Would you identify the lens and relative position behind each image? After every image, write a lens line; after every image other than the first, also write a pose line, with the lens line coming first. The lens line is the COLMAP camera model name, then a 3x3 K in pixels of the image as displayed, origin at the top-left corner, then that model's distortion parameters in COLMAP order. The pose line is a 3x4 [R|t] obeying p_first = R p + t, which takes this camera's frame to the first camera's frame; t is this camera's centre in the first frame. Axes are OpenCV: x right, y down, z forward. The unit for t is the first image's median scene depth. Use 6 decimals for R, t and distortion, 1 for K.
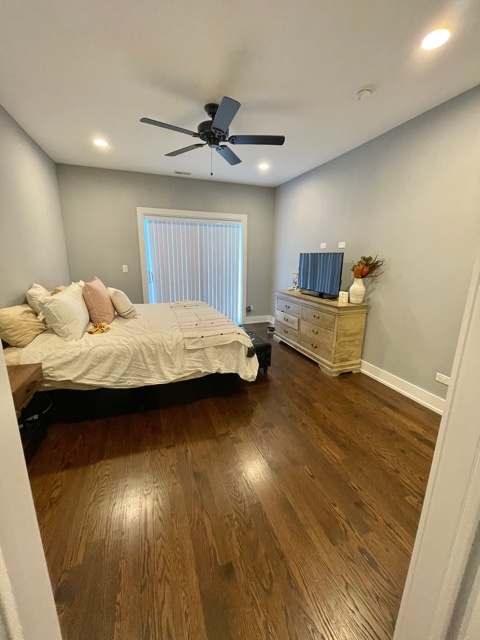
lens RADIAL K [[255.4, 0, 239.1], [0, 255.4, 317.4], [0, 0, 1]] dist [-0.006730, -0.000542]
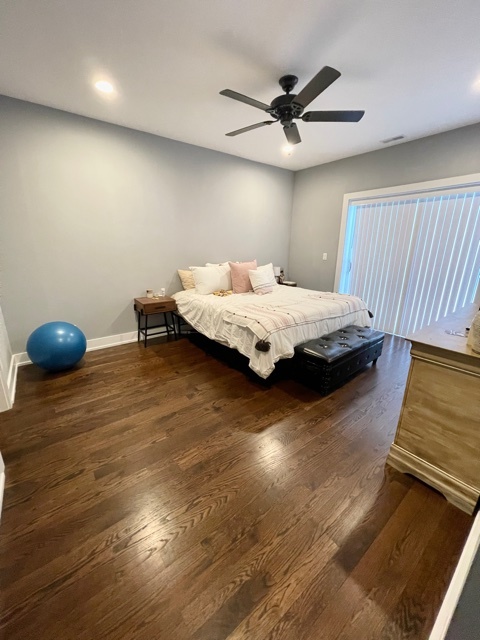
lens RADIAL K [[255.4, 0, 238.9], [0, 255.4, 319.0], [0, 0, 1]] dist [-0.006730, -0.000542]
pose [[0.305346, 0.256671, -0.916997, 0.715238], [-0.224738, 0.955209, 0.192533, -0.098437], [0.925341, 0.147295, 0.349353, 0.493703]]
